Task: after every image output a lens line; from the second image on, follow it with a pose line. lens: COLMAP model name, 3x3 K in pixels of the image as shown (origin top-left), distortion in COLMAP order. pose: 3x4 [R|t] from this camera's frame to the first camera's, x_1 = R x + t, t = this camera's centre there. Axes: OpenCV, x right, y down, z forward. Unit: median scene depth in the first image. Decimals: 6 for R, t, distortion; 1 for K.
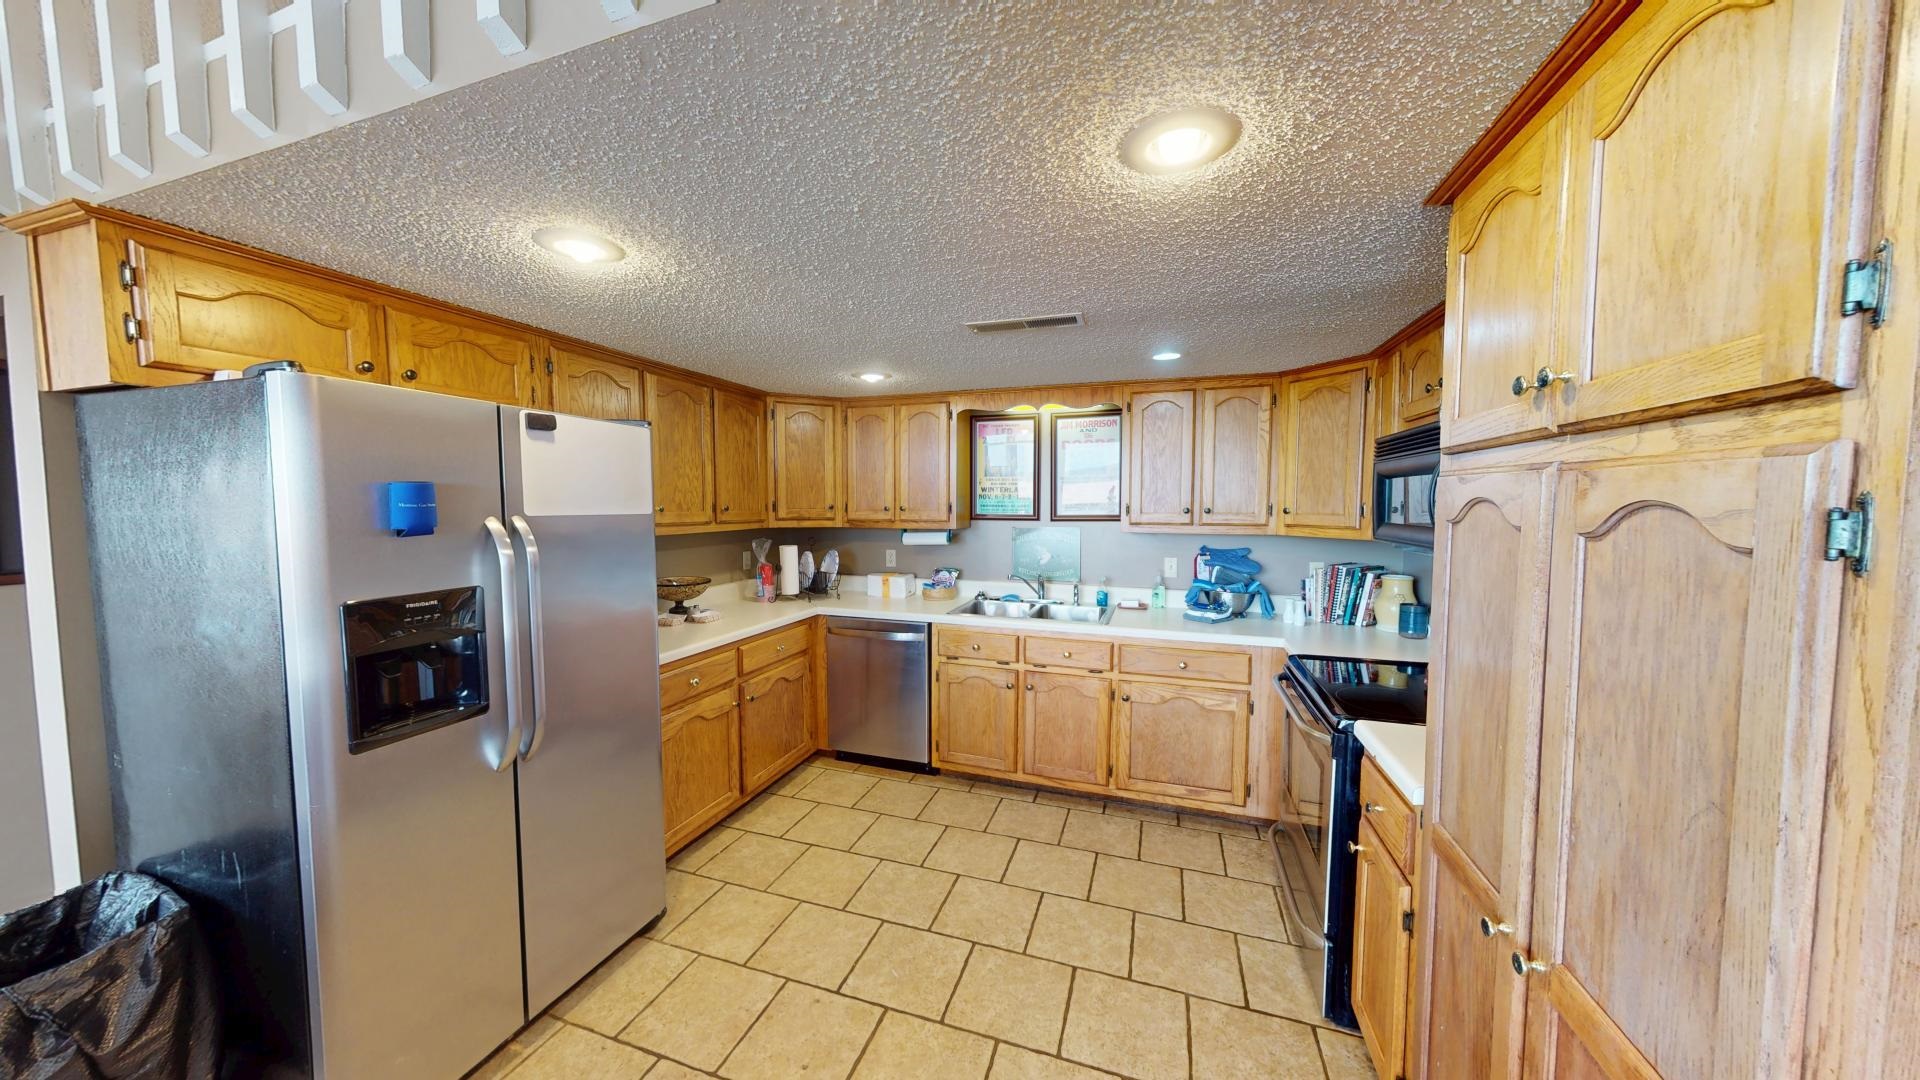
lens RADIAL K [[607.8, 0, 960.0], [0, 607.8, 540.0], [0, 0, 1]] dist [0.001889, 0.000031]
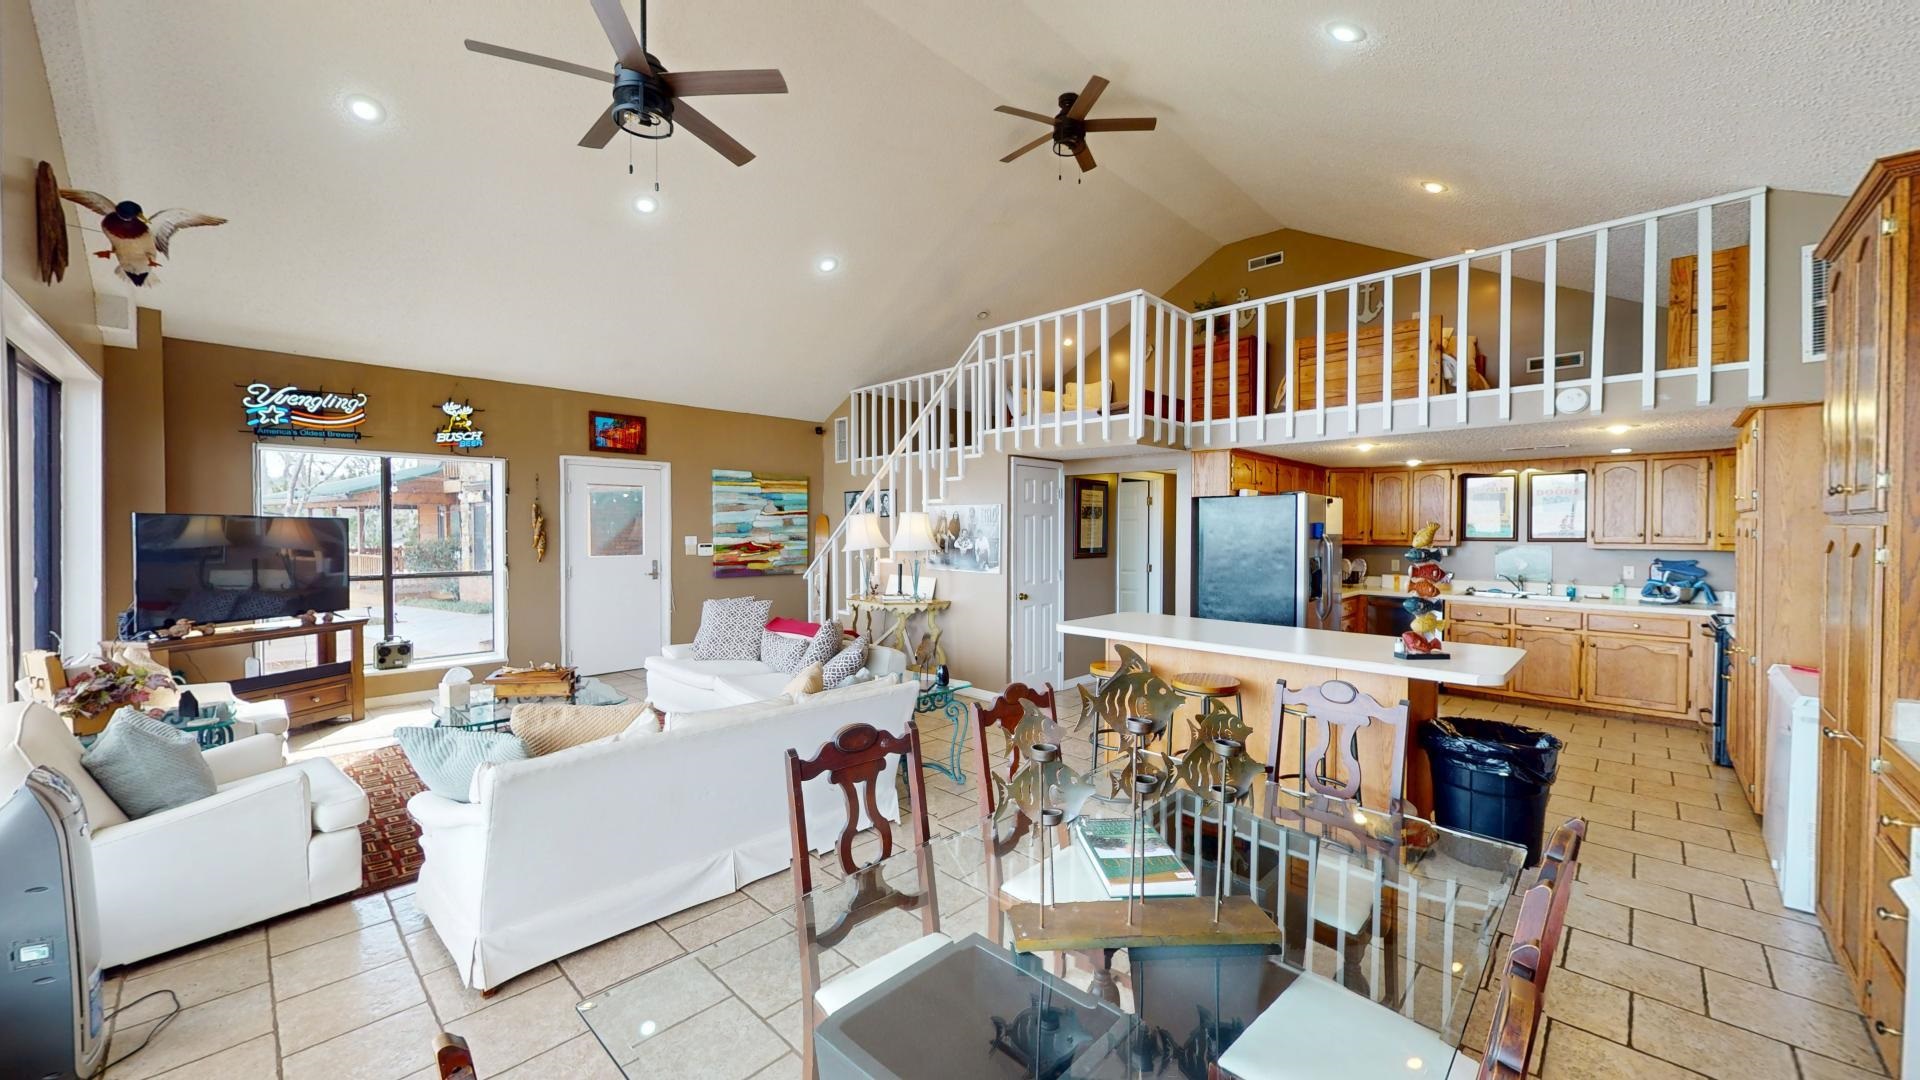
lens RADIAL K [[703.7, 0, 960.0], [0, 703.7, 540.0], [0, 0, 1]] dist [0.000330, -0.000116]
pose [[0.900389, 0.006767, -0.435034, -0.428861], [-0.026953, 0.998826, -0.040247, 0.087149], [0.434251, 0.047964, 0.899514, -1.427710]]
